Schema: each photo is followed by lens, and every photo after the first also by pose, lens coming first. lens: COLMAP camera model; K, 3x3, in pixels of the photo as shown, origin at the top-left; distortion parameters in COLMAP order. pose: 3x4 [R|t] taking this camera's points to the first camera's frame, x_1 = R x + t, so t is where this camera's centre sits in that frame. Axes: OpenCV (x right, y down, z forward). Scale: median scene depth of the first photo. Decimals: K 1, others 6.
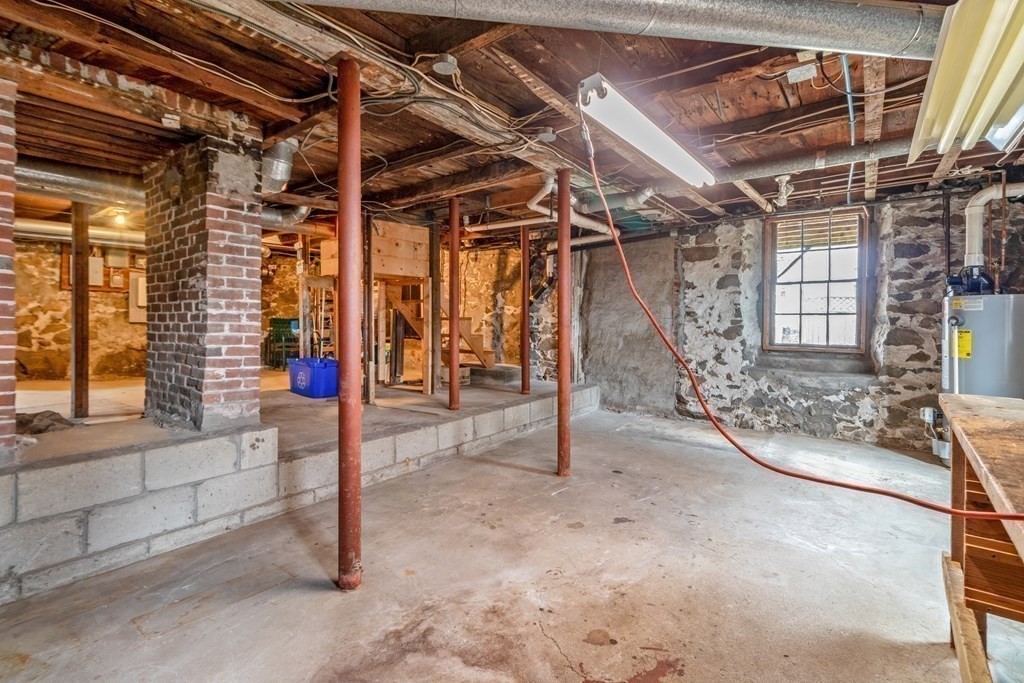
lens RADIAL K [[493.4, 0, 530.7], [0, 493.4, 317.2], [0, 0, 1]] dist [0.003329, -0.000574]
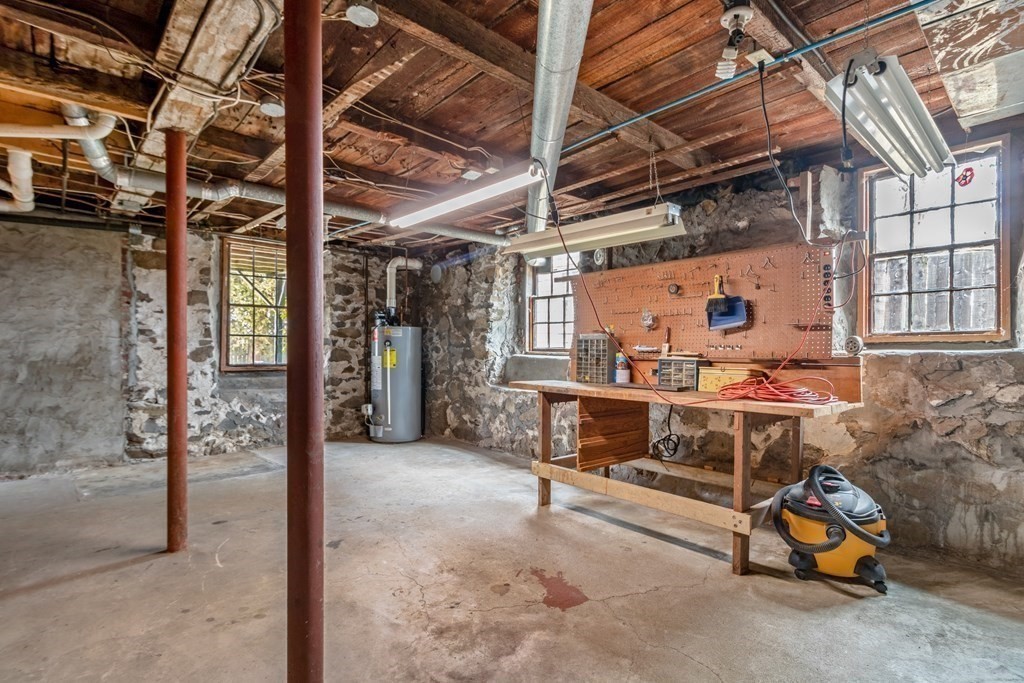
lens RADIAL K [[493.4, 0, 513.0], [0, 493.4, 348.0], [0, 0, 1]] dist [0.003329, -0.000574]
pose [[0.182594, -0.002013, 0.983186, -0.402323], [-0.014473, 0.999884, 0.004735, 0.007604], [-0.983082, -0.015095, 0.182544, 0.270841]]
